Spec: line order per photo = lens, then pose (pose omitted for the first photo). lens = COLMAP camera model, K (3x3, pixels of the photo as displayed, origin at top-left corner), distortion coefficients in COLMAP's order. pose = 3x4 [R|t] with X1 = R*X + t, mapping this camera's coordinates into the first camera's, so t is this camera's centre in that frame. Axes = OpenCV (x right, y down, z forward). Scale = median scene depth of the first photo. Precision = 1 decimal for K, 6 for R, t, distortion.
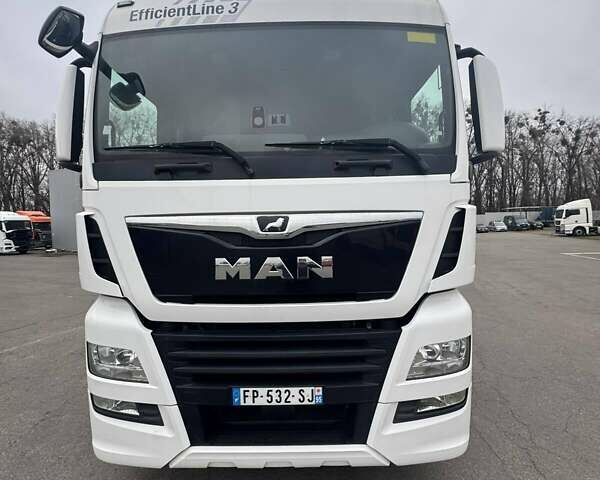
lens RADIAL K [[312.0, 0, 300.0], [0, 312.0, 240.0], [0, 0, 1]] dist [0.002755, 0.000016]
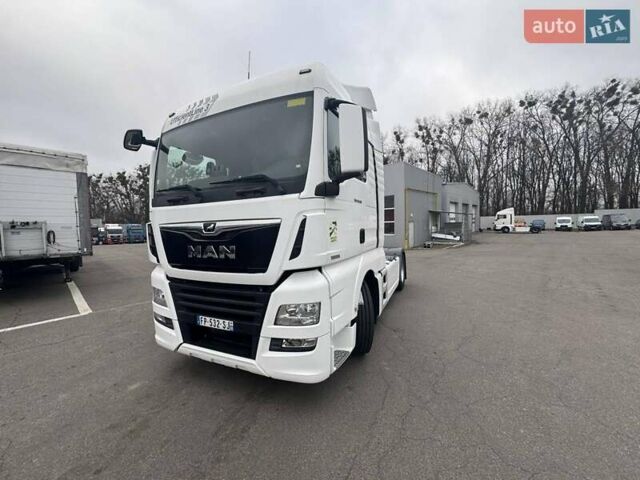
lens RADIAL K [[253.4, 0, 320.0], [0, 253.4, 240.0], [0, 0, 1]] dist [0.001085, 0.000134]
pose [[0.911643, 0.013071, -0.410775, 1.069277], [-0.009104, 0.999891, 0.011614, -0.000217], [0.410882, -0.006848, 0.911663, -0.077020]]
